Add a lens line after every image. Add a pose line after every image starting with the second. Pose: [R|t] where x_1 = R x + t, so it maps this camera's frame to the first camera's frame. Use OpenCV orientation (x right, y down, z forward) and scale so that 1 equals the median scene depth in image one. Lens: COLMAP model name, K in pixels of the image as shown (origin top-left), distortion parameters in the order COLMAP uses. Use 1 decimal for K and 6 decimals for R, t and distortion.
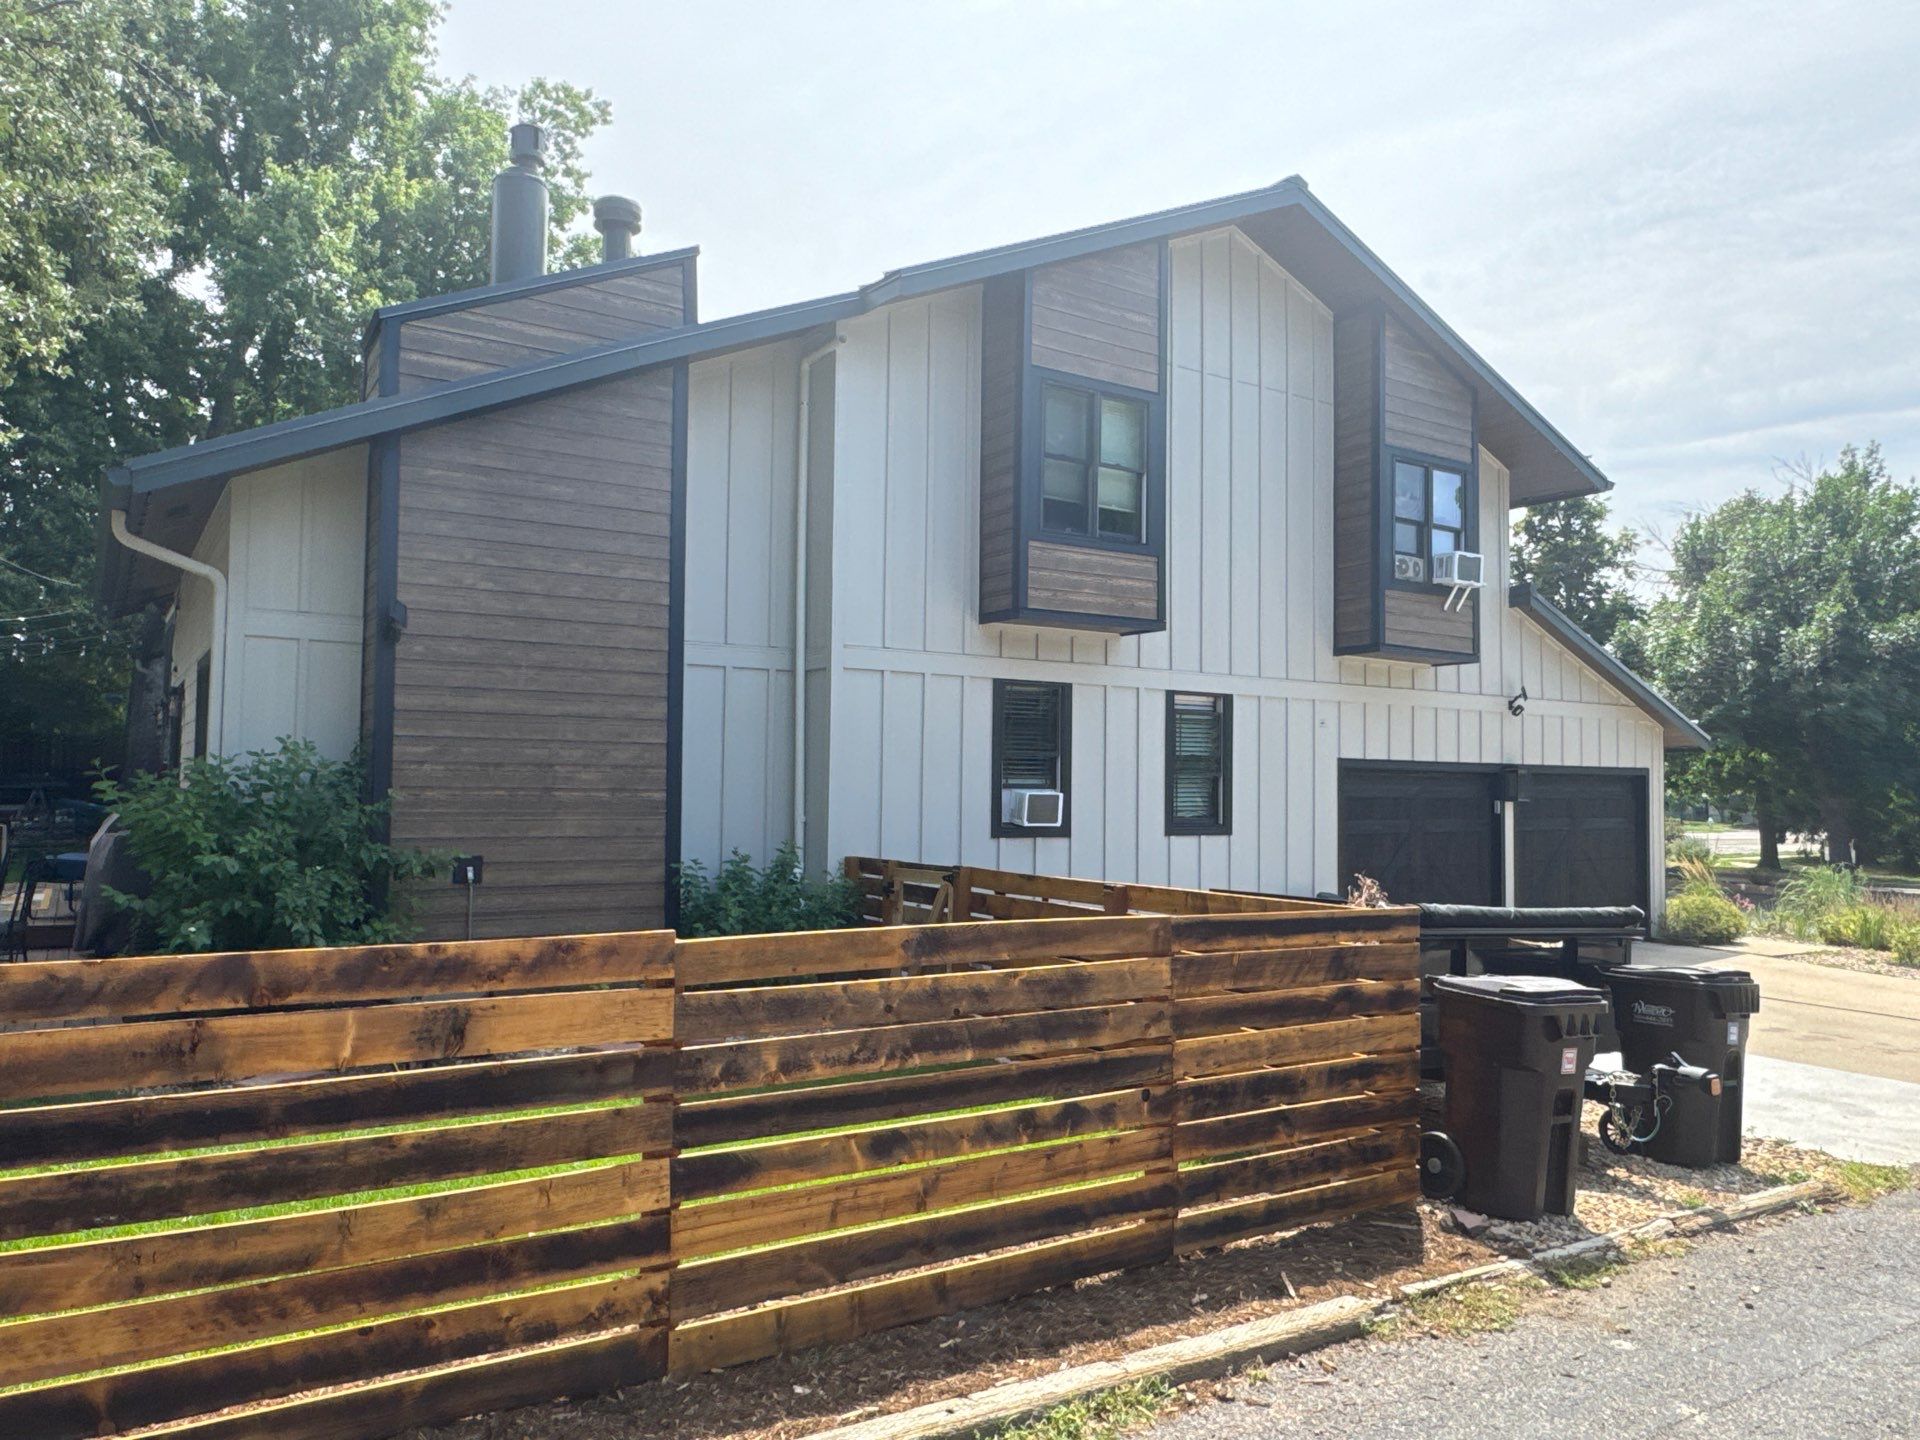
lens RADIAL K [[1338.5, 0, 957.0], [0, 1338.5, 719.9], [0, 0, 1]] dist [-0.000980, -0.000156]
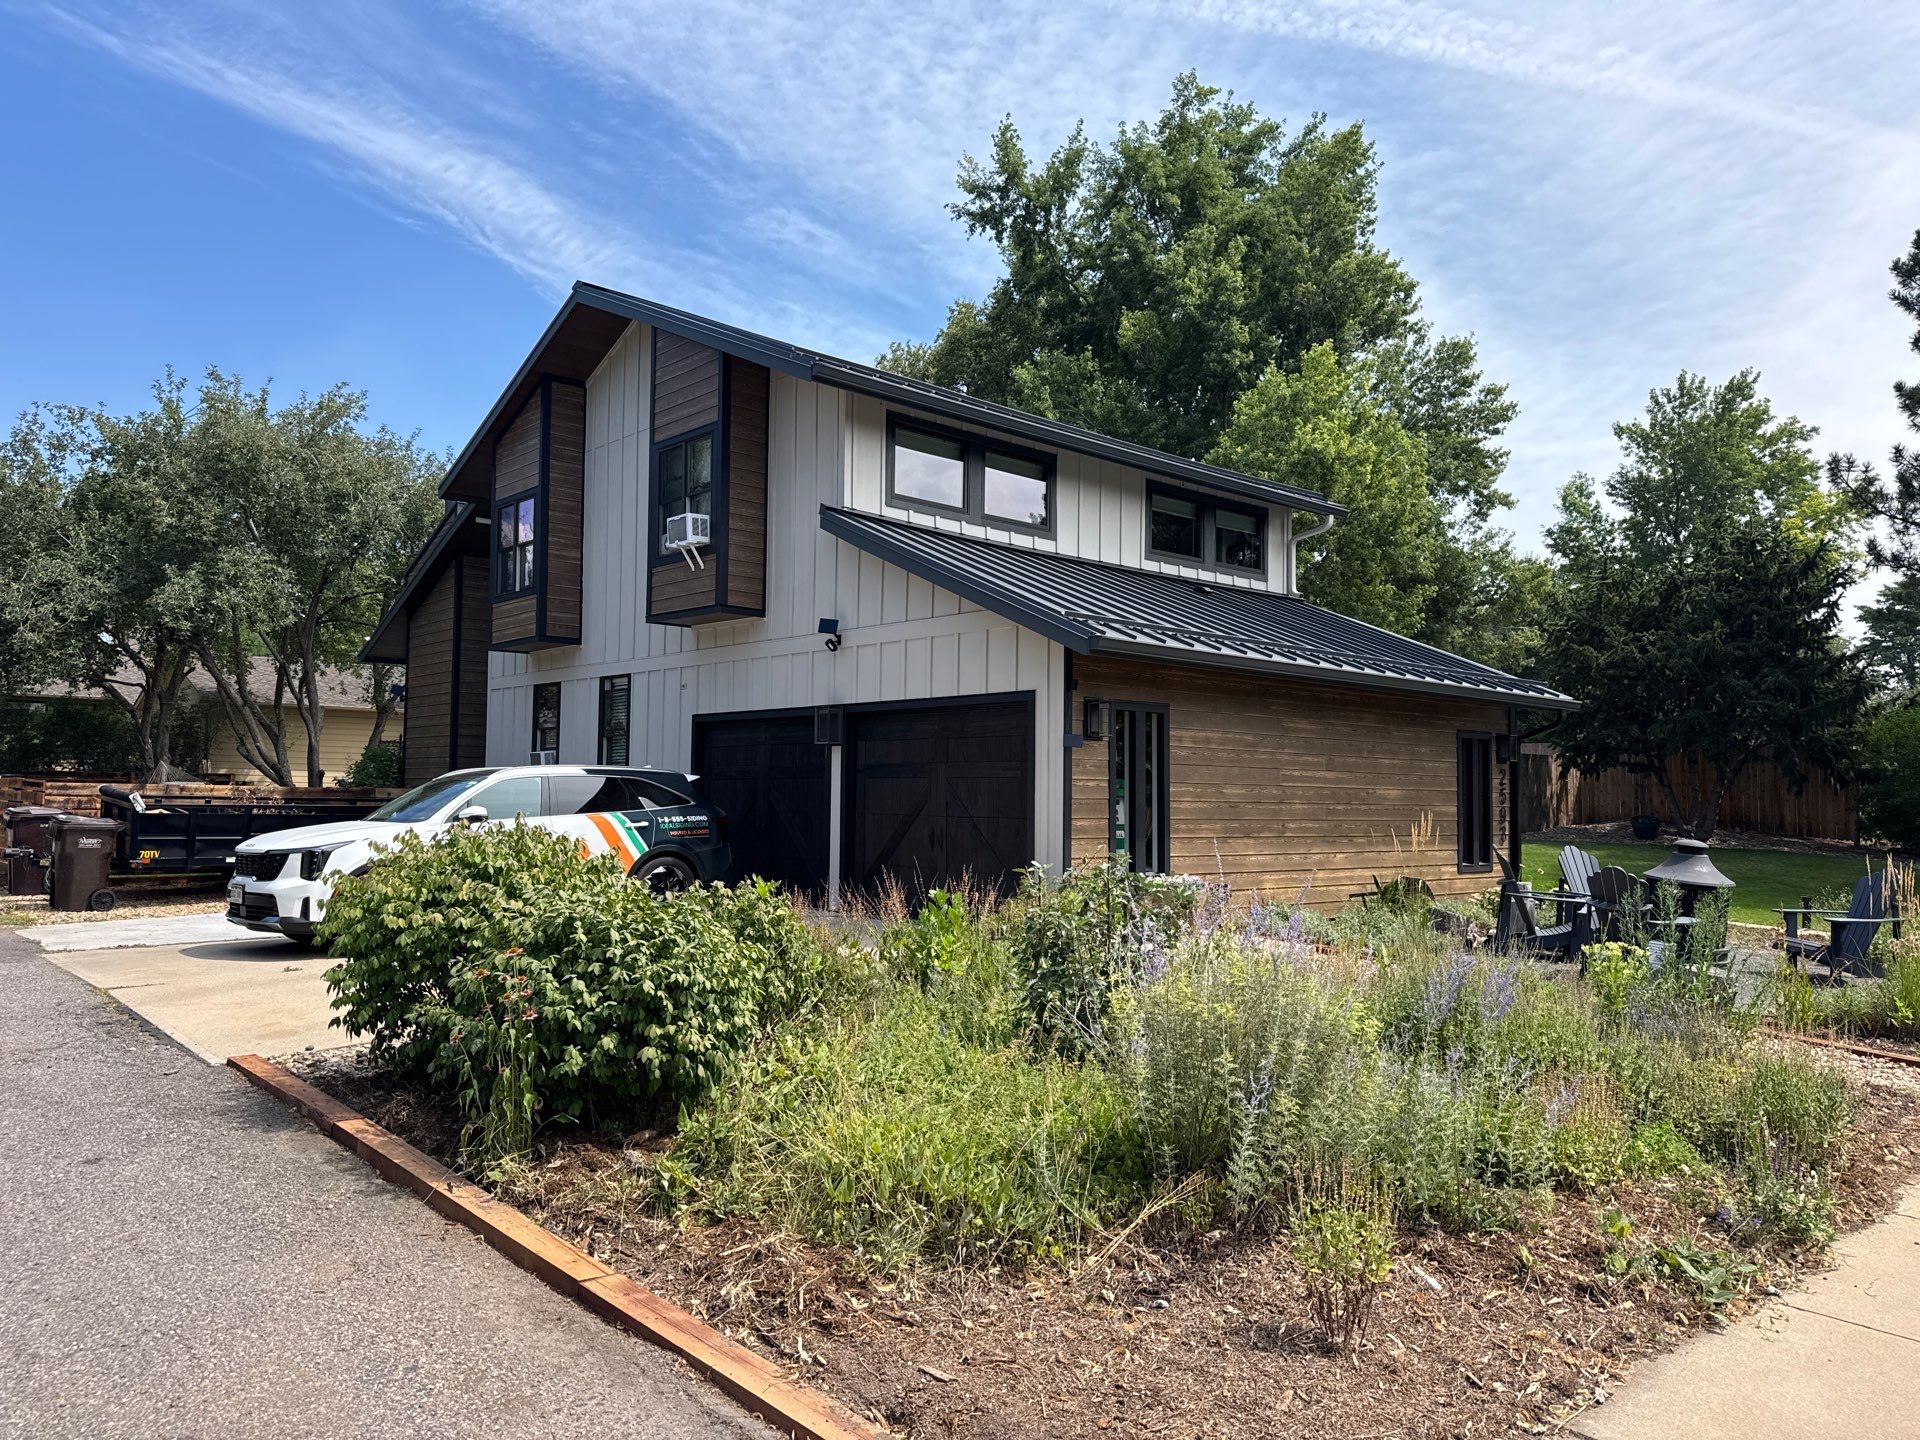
lens RADIAL K [[1335.1, 0, 956.3], [0, 1335.1, 717.9], [0, 0, 1]] dist [0.128957, -0.195725]
pose [[0.151260, -0.067509, -0.986186, 2.032251], [0.040714, 0.997244, -0.062021, 0.156630], [0.987655, -0.030770, 0.153592, 1.449137]]
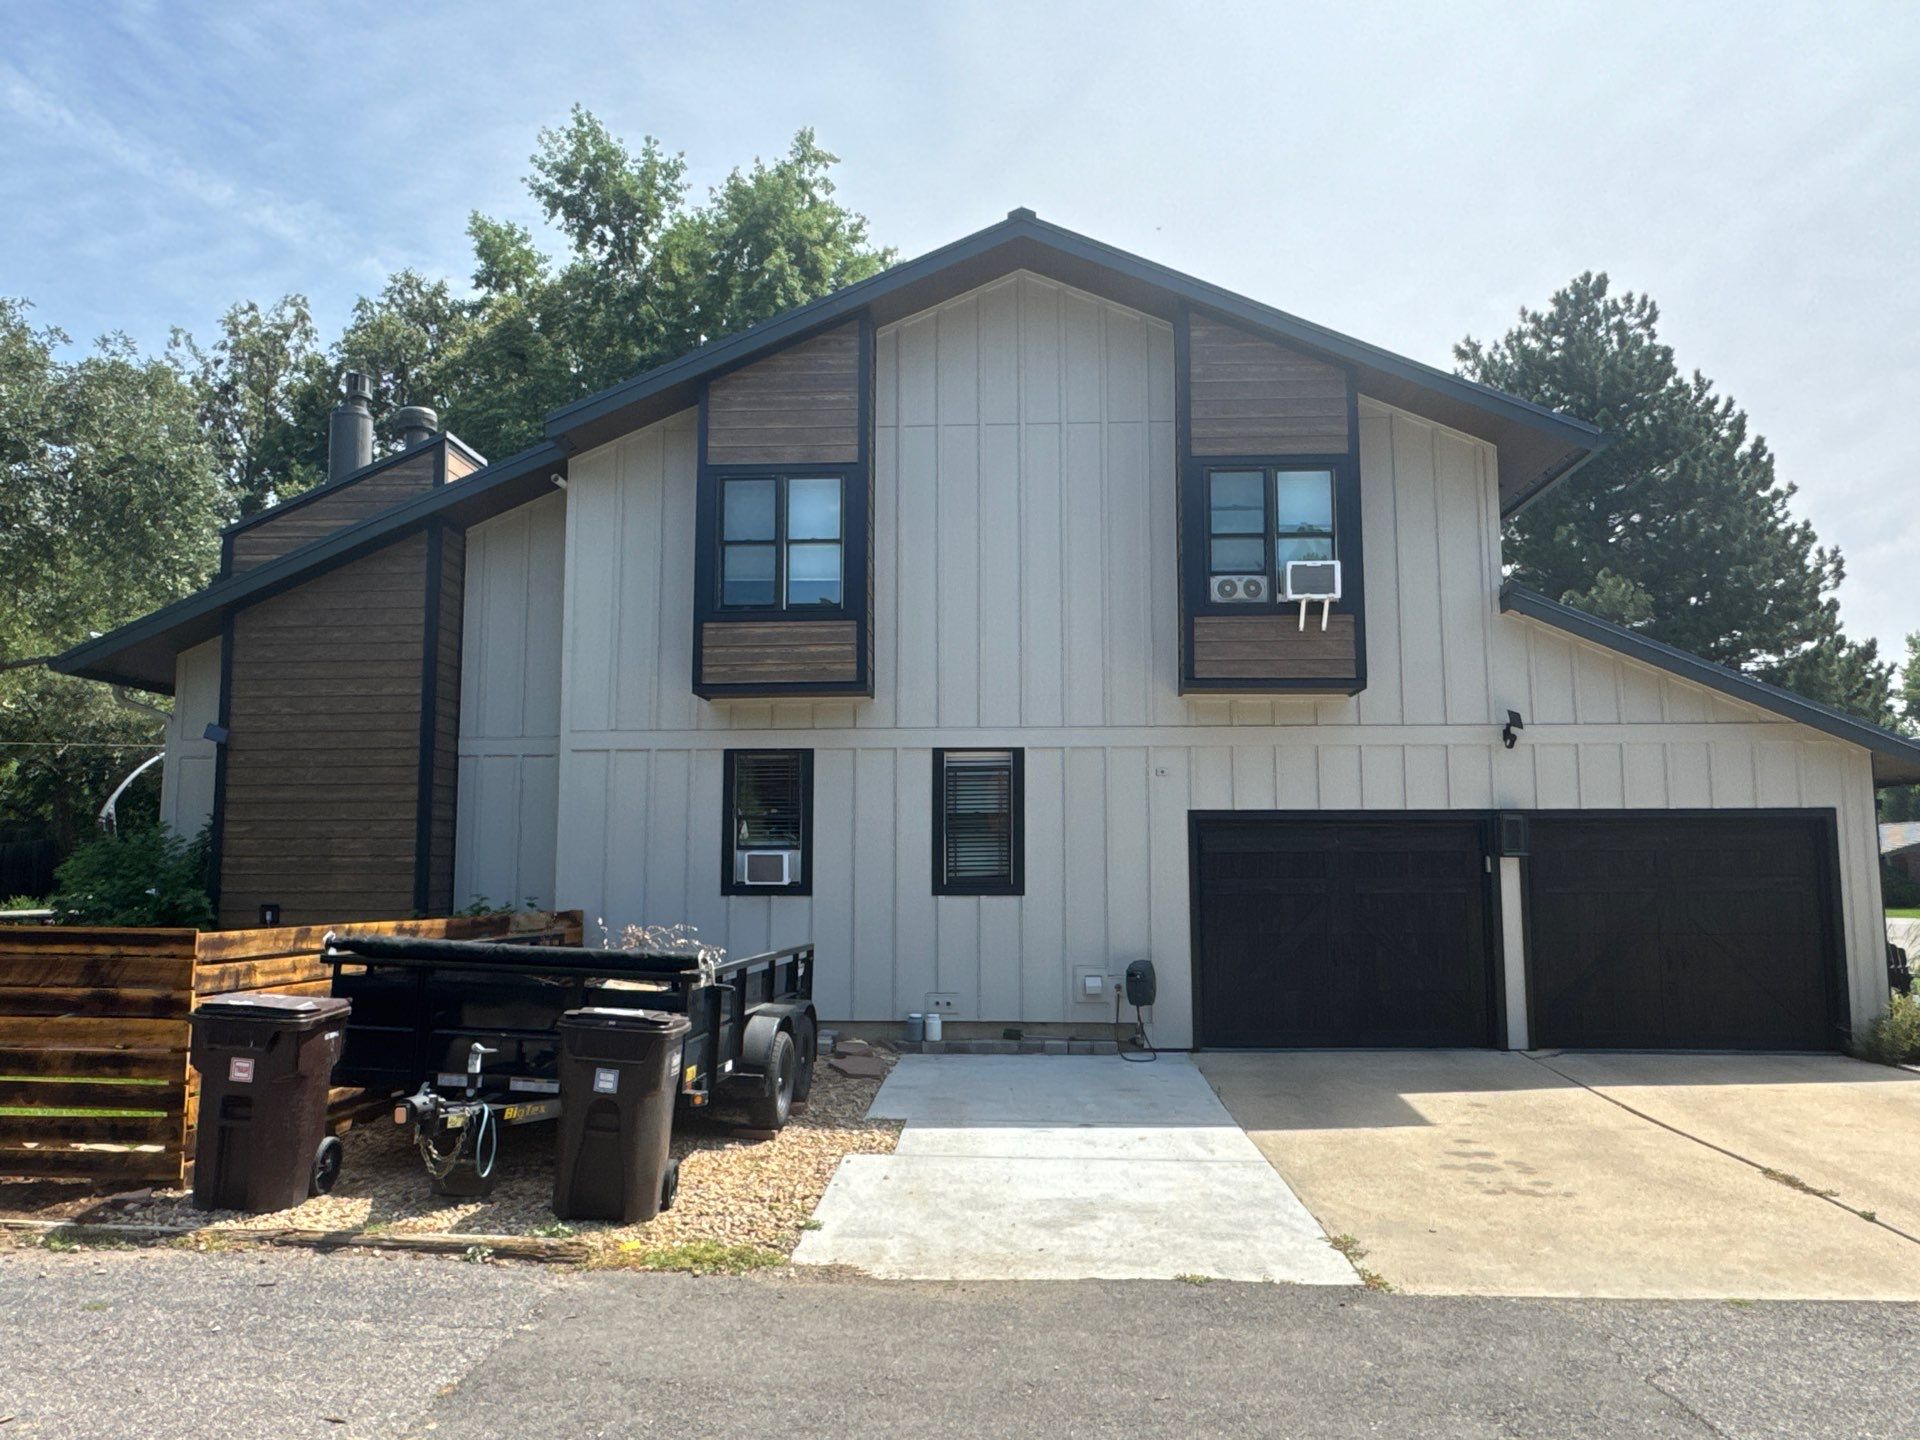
lens RADIAL K [[1341.4, 0, 964.0], [0, 1341.4, 726.2], [0, 0, 1]] dist [0.004117, -0.001436]
pose [[0.807659, -0.076639, -0.584647, 0.955971], [0.040778, 0.996403, -0.074282, 0.045936], [0.588238, 0.036154, 0.807880, 0.259769]]
